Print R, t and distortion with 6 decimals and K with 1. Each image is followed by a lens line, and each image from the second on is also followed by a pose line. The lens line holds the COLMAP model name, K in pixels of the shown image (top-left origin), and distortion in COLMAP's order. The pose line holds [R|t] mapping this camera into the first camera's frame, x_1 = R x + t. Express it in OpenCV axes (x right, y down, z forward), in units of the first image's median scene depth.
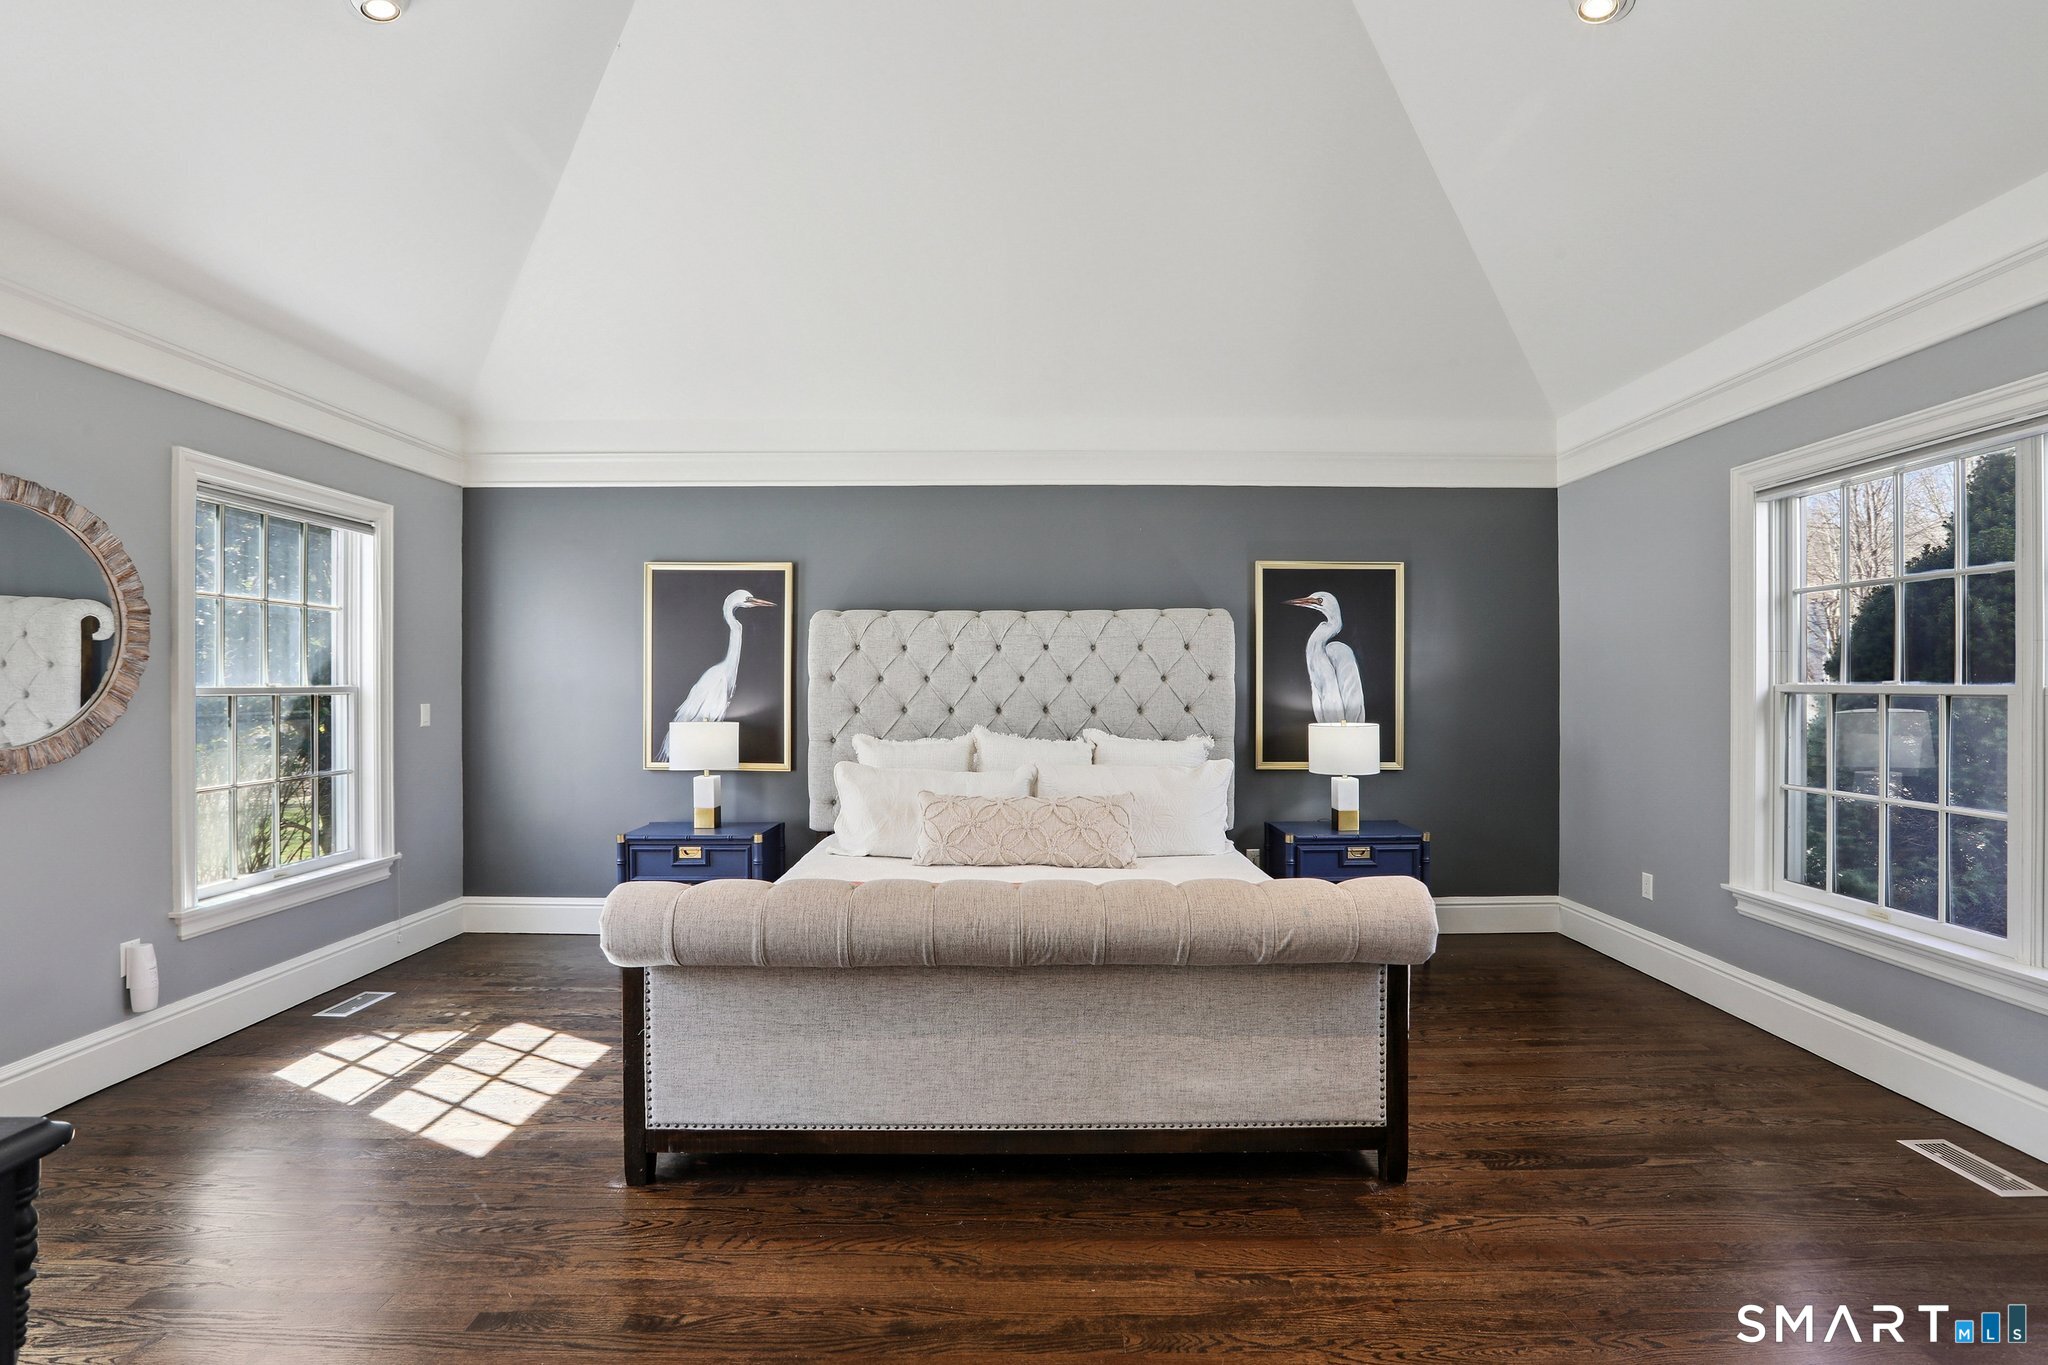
lens RADIAL K [[945.1, 0, 1024.0], [0, 945.1, 682.5], [0, 0, 1]] dist [-0.000154, -0.000034]
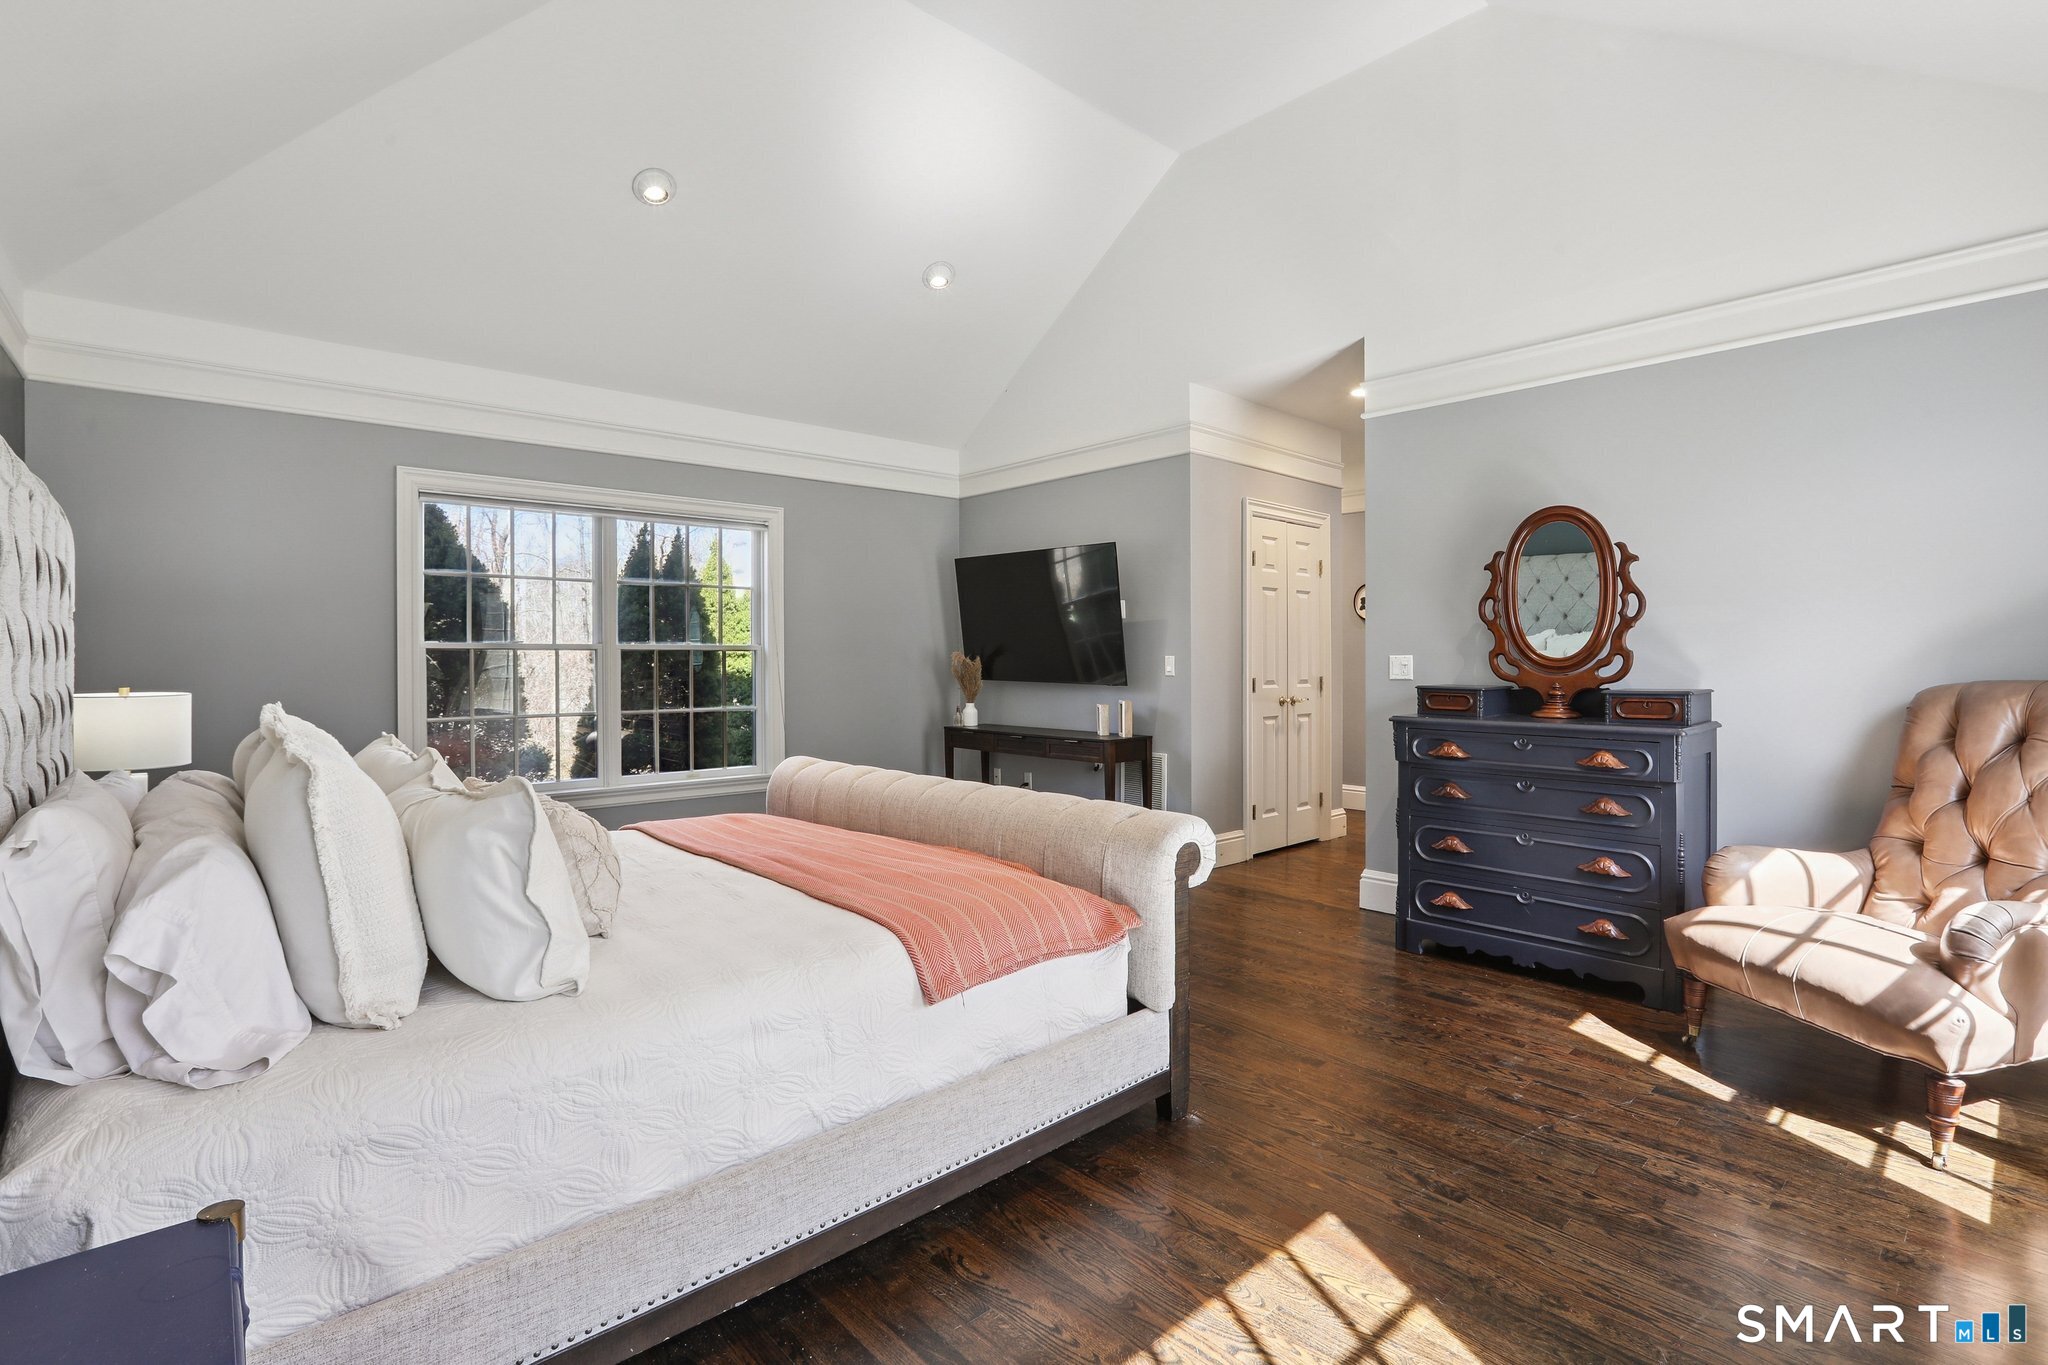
lens RADIAL K [[945.1, 0, 1024.0], [0, 945.1, 682.5], [0, 0, 1]] dist [-0.000154, -0.000034]
pose [[-0.666723, -0.012235, 0.745205, -0.985526], [0.002214, 0.999828, 0.018396, 0.022494], [-0.745302, 0.013915, -0.666581, 1.702078]]
